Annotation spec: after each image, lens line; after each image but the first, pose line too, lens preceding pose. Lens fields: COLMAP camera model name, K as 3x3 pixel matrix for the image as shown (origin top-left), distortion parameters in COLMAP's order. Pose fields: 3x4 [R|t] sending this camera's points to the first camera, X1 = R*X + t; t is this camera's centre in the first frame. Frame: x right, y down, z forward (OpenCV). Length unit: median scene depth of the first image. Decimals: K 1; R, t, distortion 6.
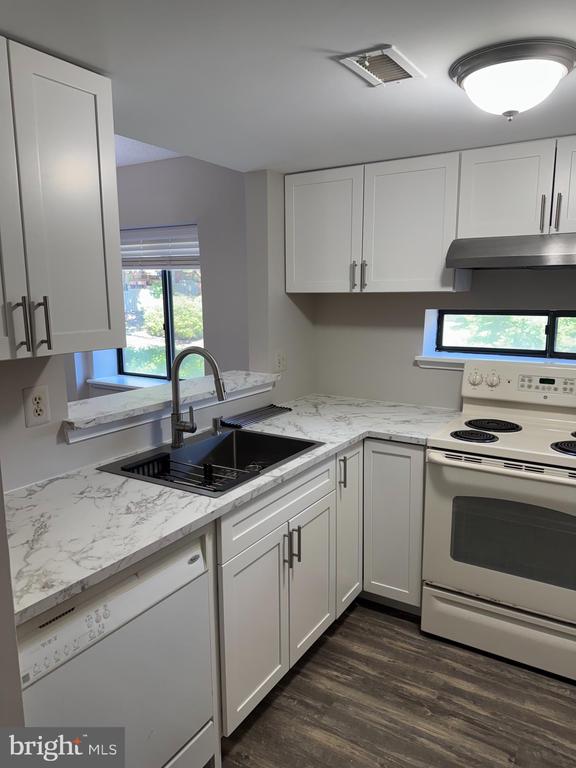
lens RADIAL K [[547.7, 0, 288.1], [0, 547.7, 380.7], [0, 0, 1]] dist [0.044541, -0.039547]
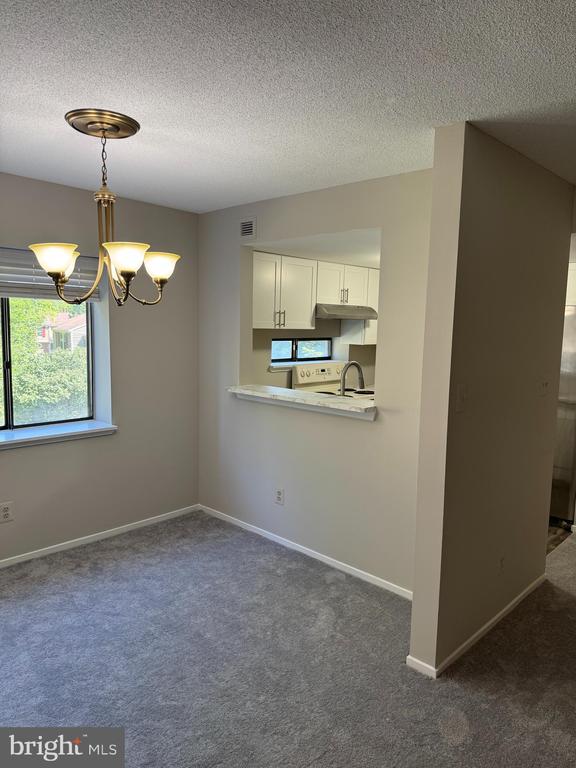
lens RADIAL K [[543.4, 0, 288.0], [0, 543.4, 384.0], [0, 0, 1]] dist [0.075317, -0.086222]
pose [[0.198480, -0.102741, 0.974705, -1.792004], [0.136073, 0.987748, 0.076407, -0.141302], [-0.970613, 0.117466, 0.210028, 0.767313]]
